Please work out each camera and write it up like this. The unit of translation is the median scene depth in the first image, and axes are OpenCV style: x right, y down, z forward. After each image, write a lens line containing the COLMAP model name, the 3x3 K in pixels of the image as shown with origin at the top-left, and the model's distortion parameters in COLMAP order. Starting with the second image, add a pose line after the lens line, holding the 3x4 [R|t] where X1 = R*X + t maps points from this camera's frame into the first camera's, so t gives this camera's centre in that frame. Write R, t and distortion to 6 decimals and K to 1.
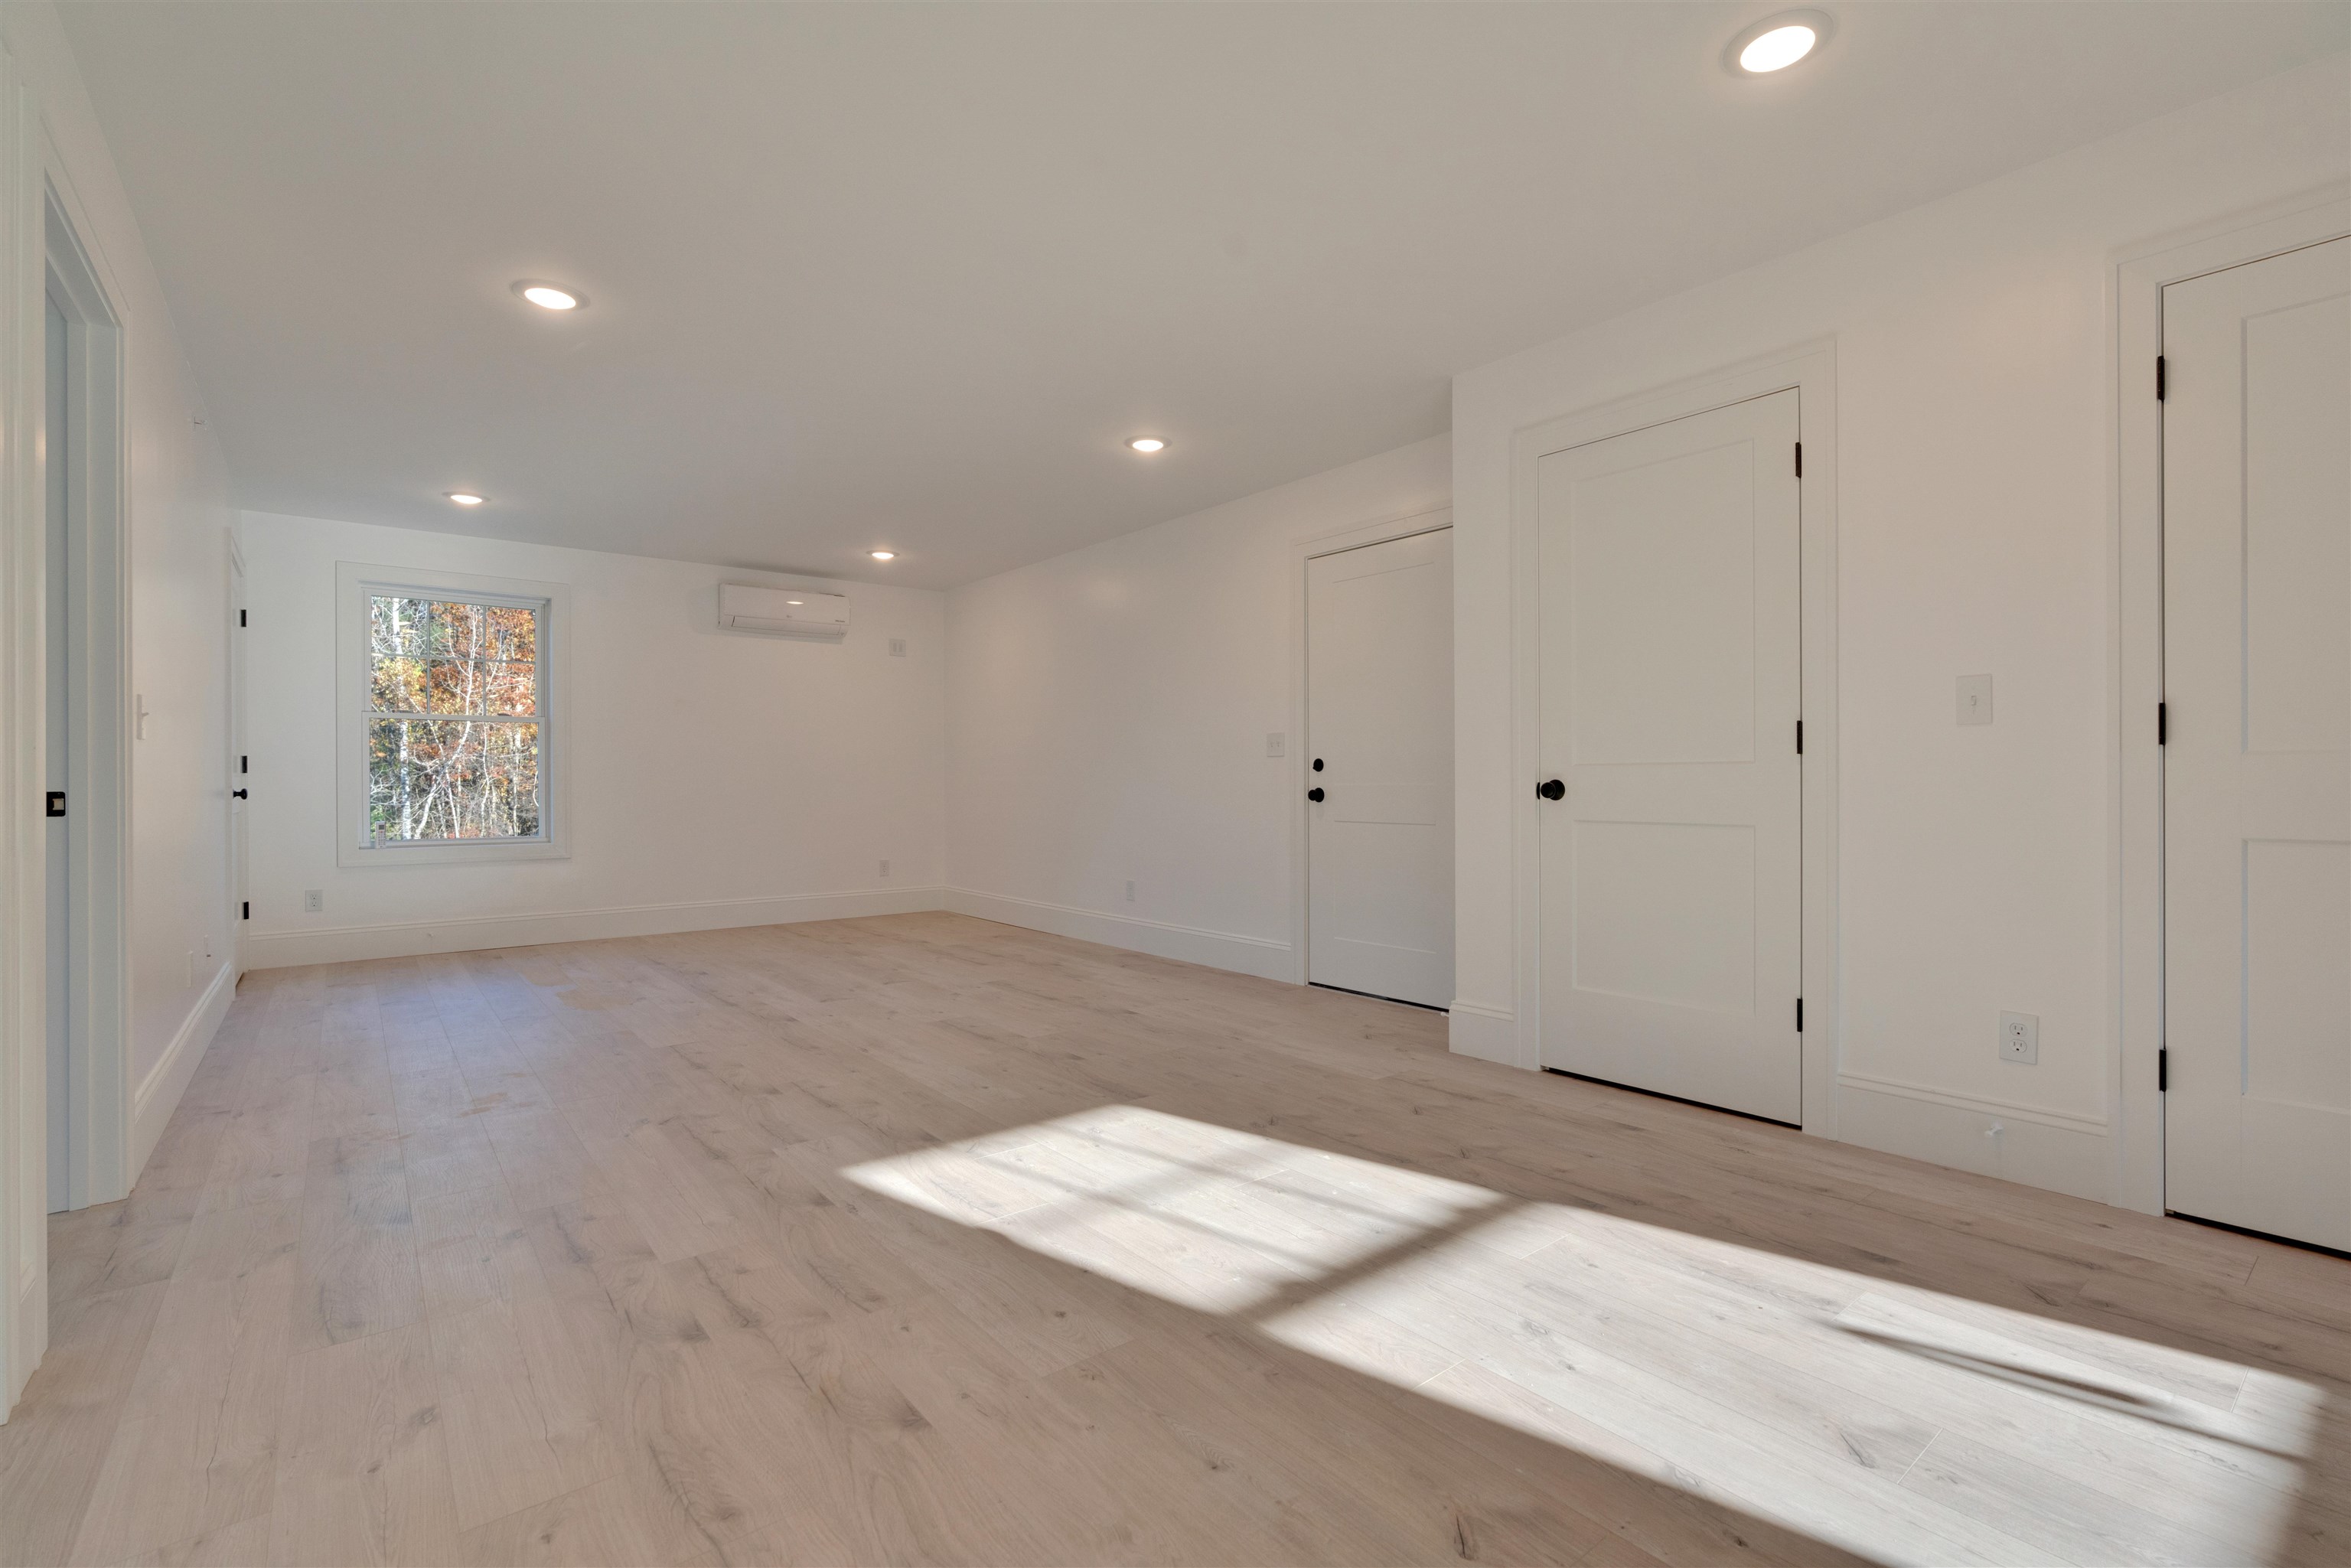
lens RADIAL K [[1070.0, 0, 1182.2], [0, 1070.0, 777.0], [0, 0, 1]] dist [-0.012696, 0.002301]
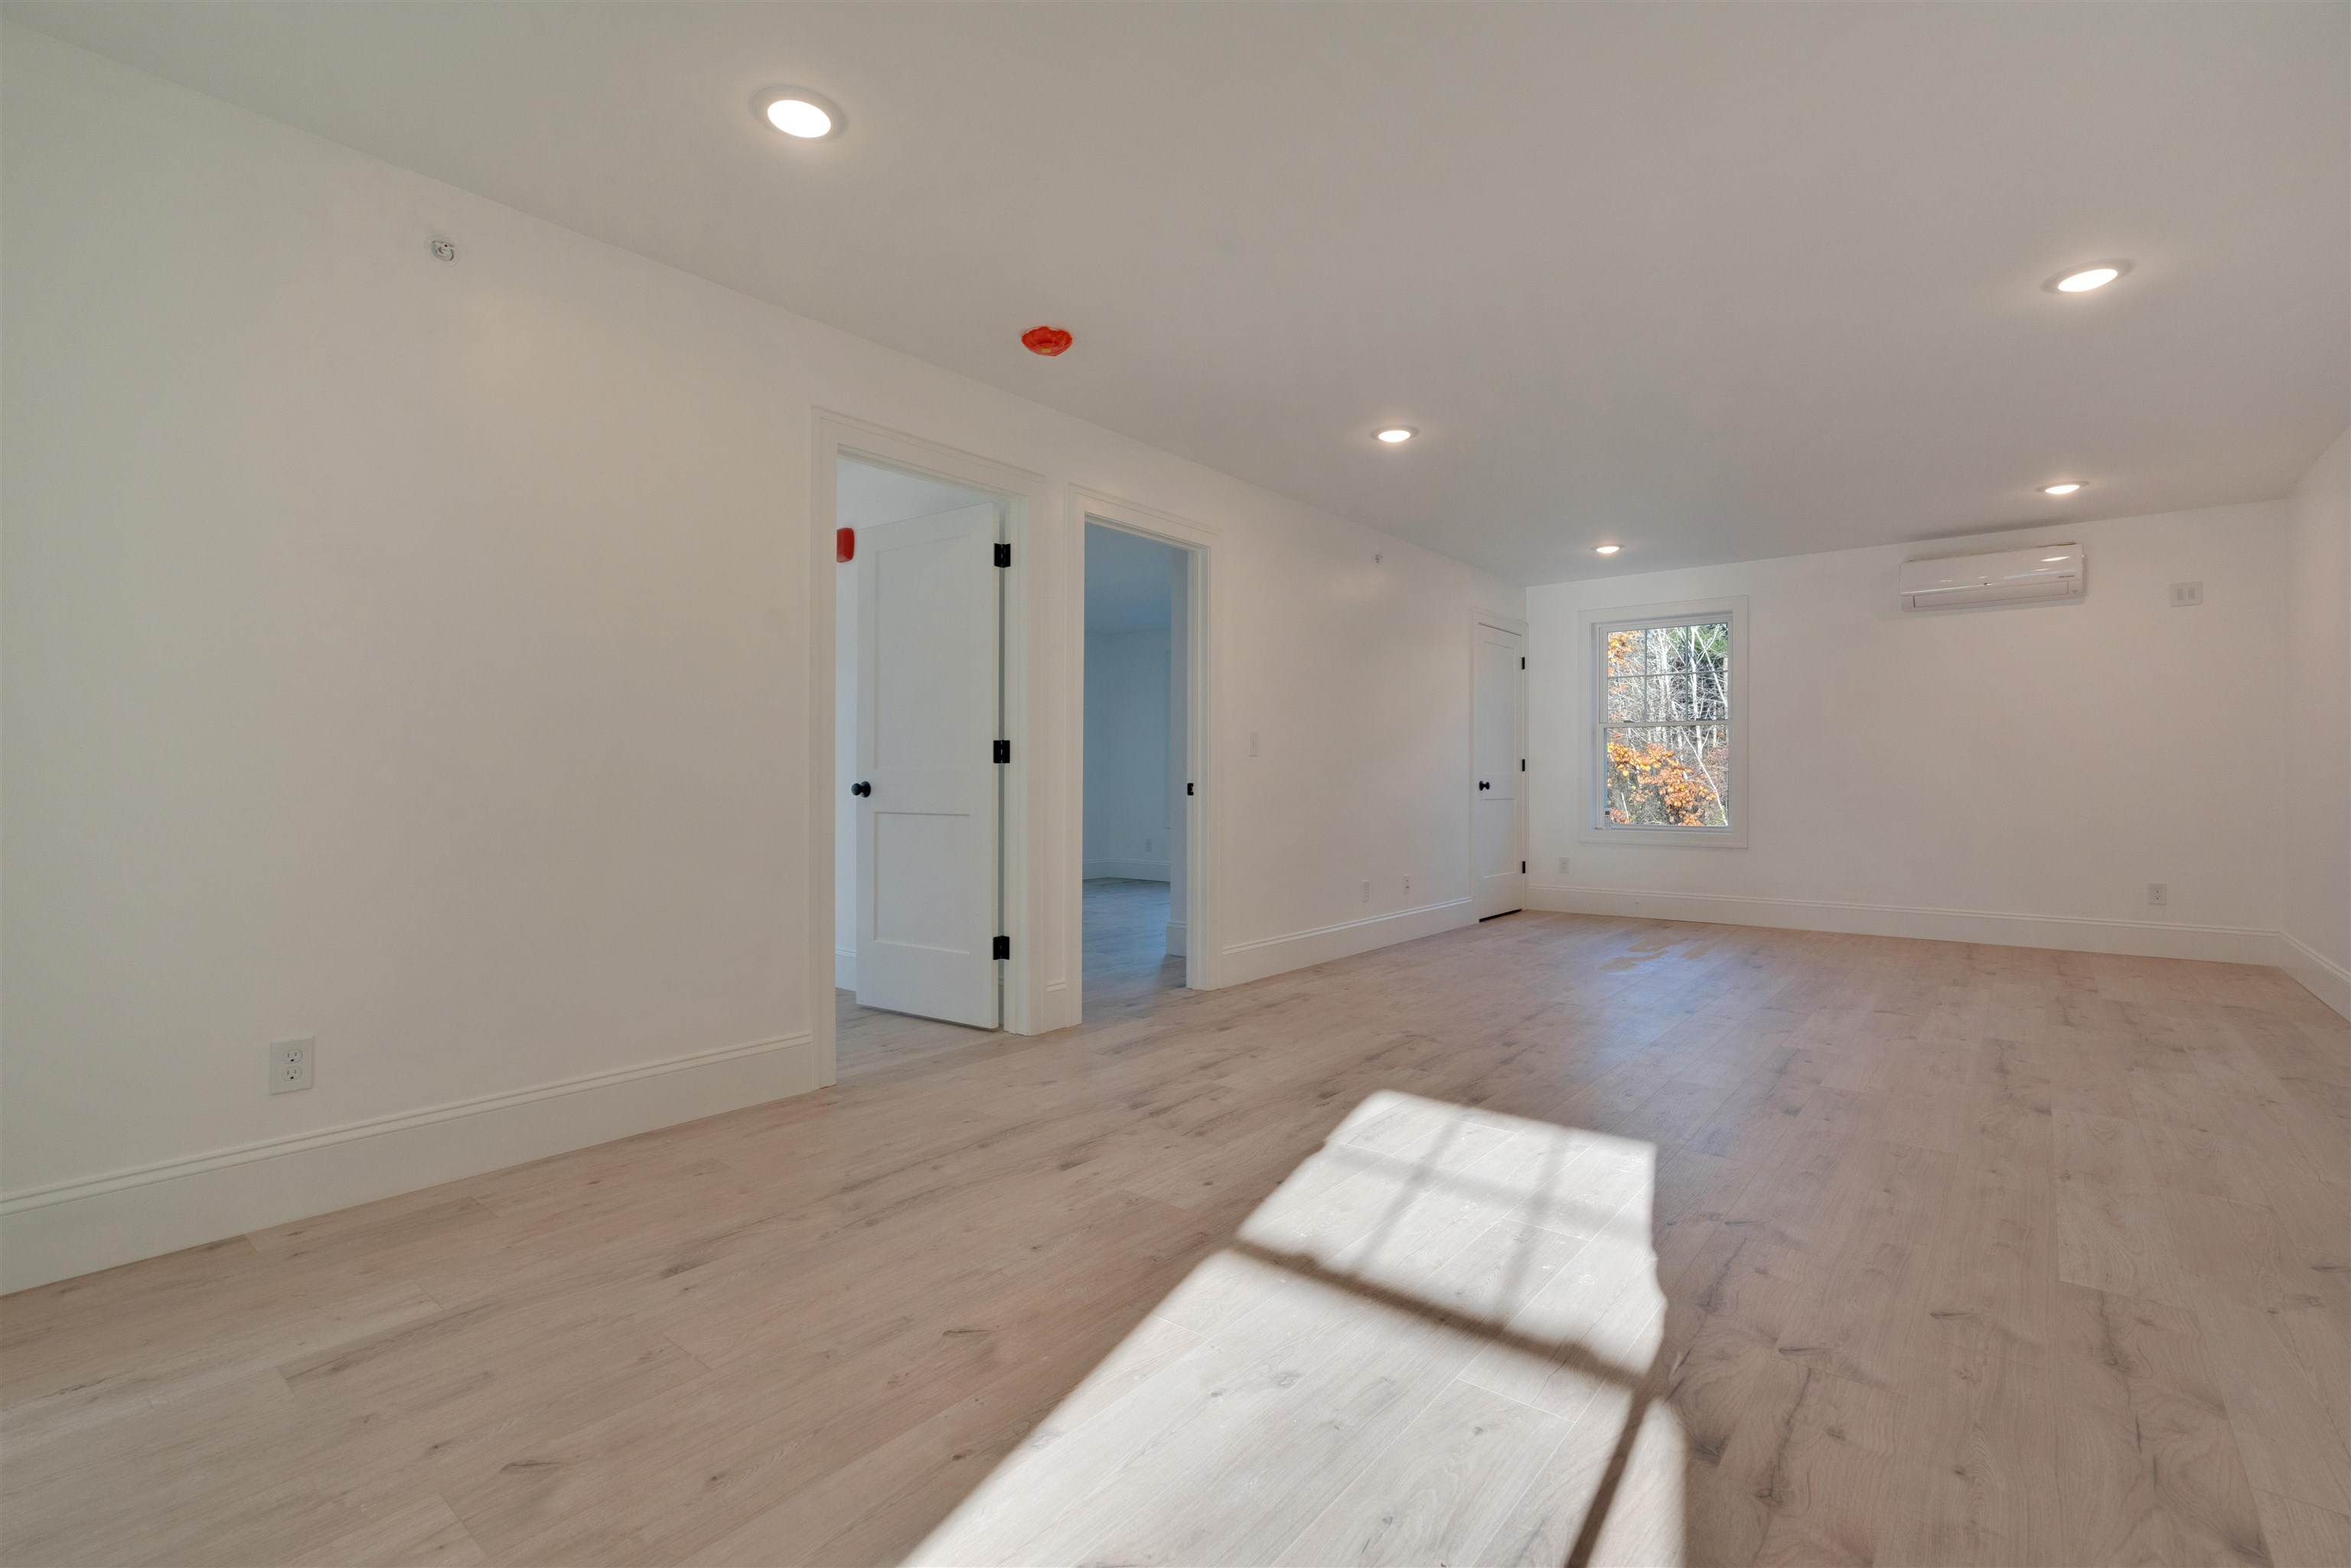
lens RADIAL K [[1070.0, 0, 1180.3], [0, 1070.0, 788.4], [0, 0, 1]] dist [-0.012696, 0.002301]
pose [[0.191813, 0.010512, -0.981375, 0.916016], [0.005326, 0.999917, 0.011752, -0.002037], [0.981417, -0.007481, 0.191741, 0.557212]]
